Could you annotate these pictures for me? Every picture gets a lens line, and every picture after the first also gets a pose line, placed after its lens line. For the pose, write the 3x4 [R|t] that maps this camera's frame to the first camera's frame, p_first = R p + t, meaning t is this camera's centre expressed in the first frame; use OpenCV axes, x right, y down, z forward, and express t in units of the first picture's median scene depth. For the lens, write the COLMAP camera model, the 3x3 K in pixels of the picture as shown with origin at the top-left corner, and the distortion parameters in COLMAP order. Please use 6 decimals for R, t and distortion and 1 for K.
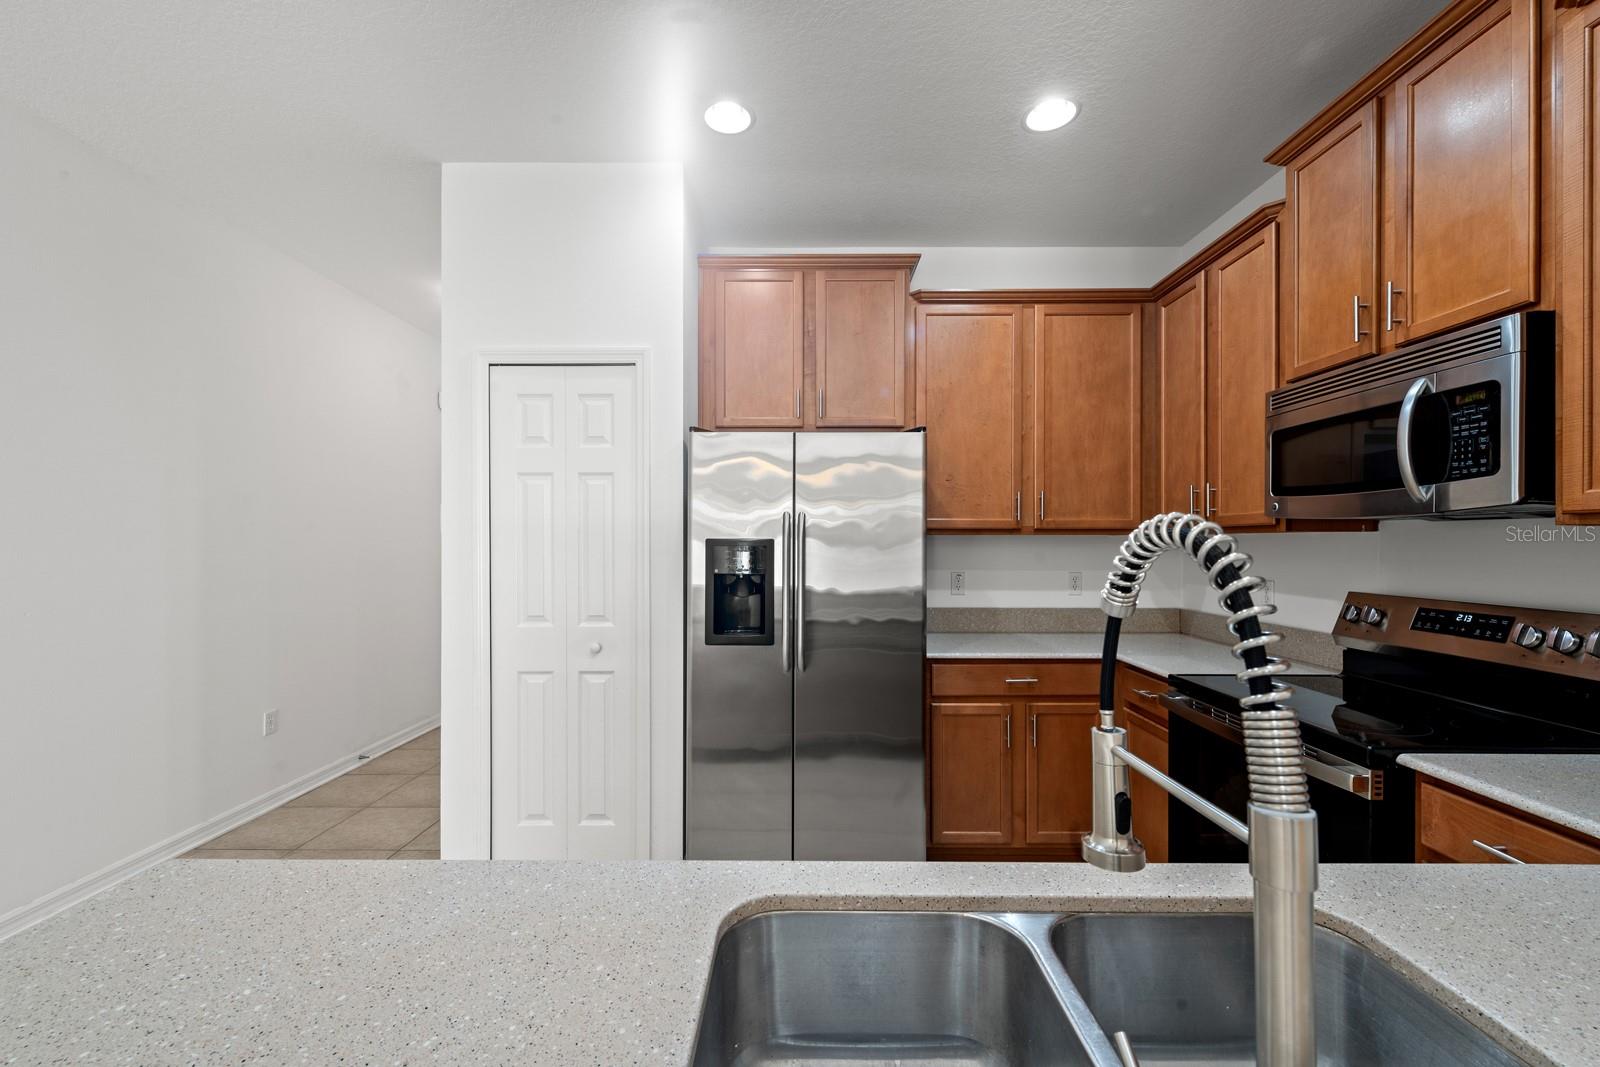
lens RADIAL K [[635.0, 0, 801.4], [0, 635.0, 537.8], [0, 0, 1]] dist [0.002641, -0.002751]
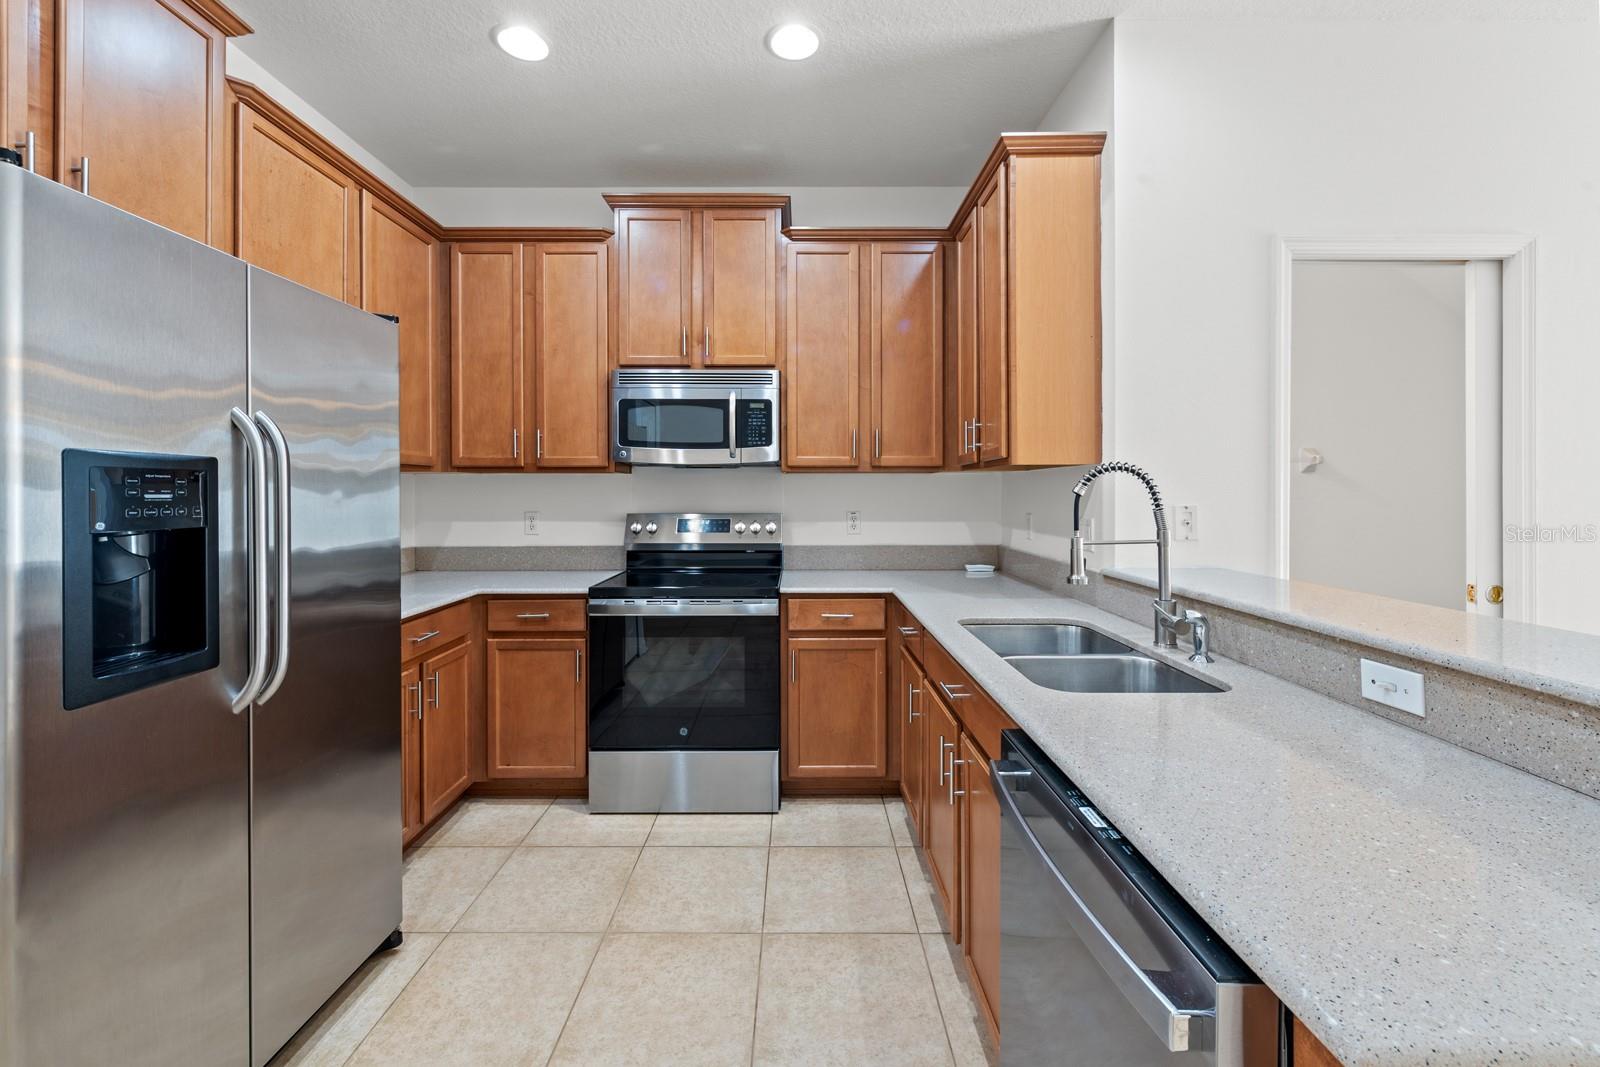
lens RADIAL K [[635.0, 0, 796.7], [0, 635.0, 487.3], [0, 0, 1]] dist [0.002641, -0.002751]
pose [[0.003940, 0.000468, 0.999992, -0.614992], [-0.005826, 0.999983, -0.000445, 0.021250], [-0.999975, -0.005825, 0.003943, 0.592671]]
